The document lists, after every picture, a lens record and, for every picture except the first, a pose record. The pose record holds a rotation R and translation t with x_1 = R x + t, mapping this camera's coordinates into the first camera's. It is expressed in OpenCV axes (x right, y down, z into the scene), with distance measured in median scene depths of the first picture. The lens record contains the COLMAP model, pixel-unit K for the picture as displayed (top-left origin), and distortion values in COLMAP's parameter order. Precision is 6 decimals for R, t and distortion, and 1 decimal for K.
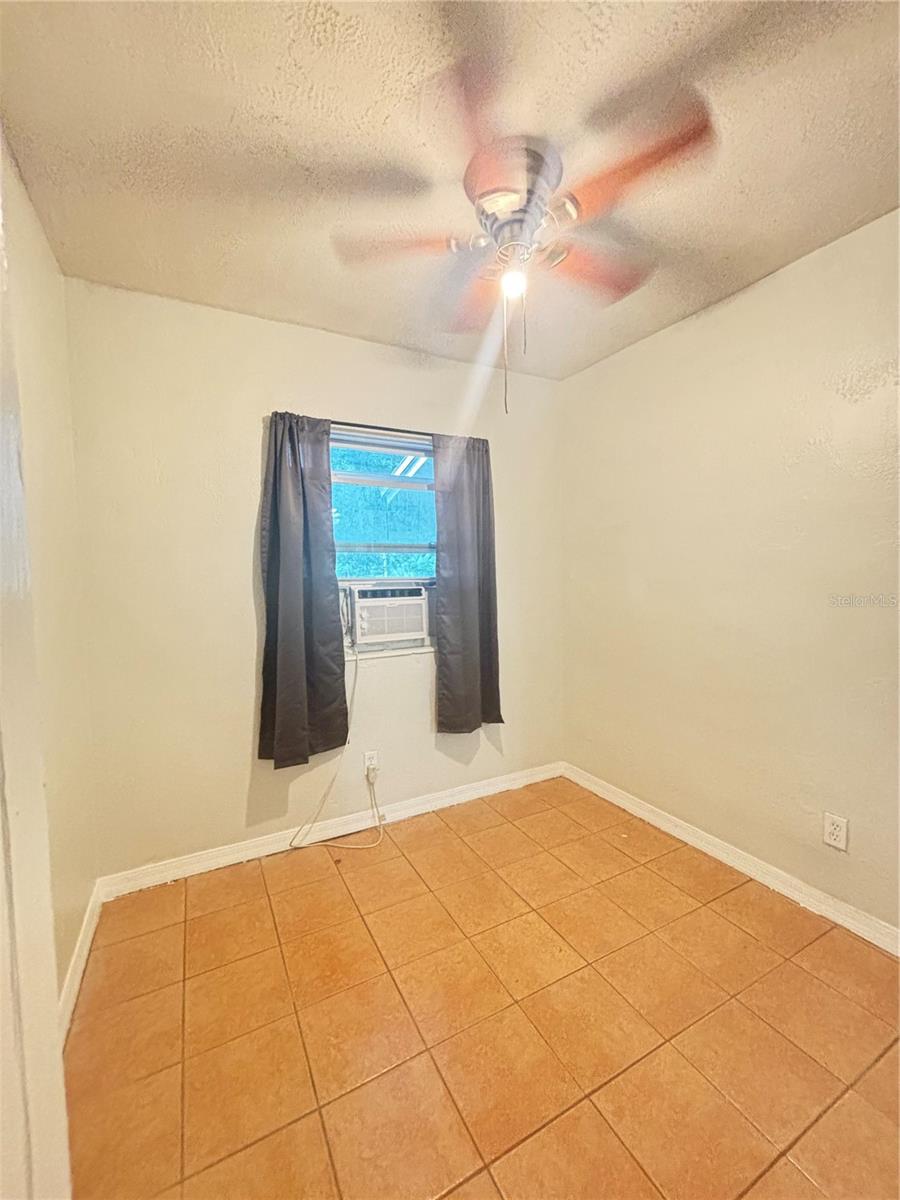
lens RADIAL K [[488.0, 0, 453.3], [0, 488.0, 599.6], [0, 0, 1]] dist [0.008076, 0.000644]
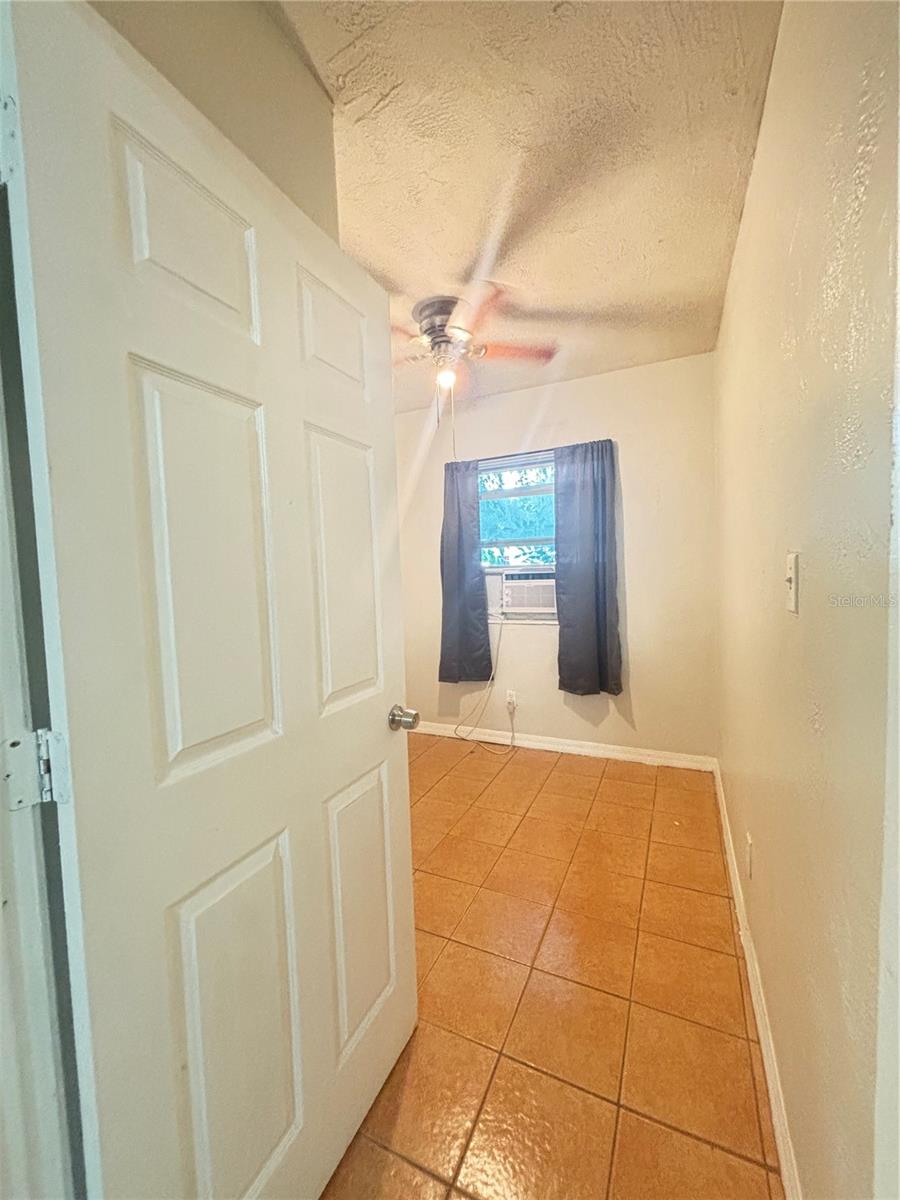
lens RADIAL K [[488.0, 0, 456.4], [0, 488.0, 599.6], [0, 0, 1]] dist [0.008076, 0.000644]
pose [[0.594736, 0.043571, -0.802739, 0.866416], [-0.017091, 0.998990, 0.041561, -0.002094], [0.803739, -0.010998, 0.594880, 0.058390]]
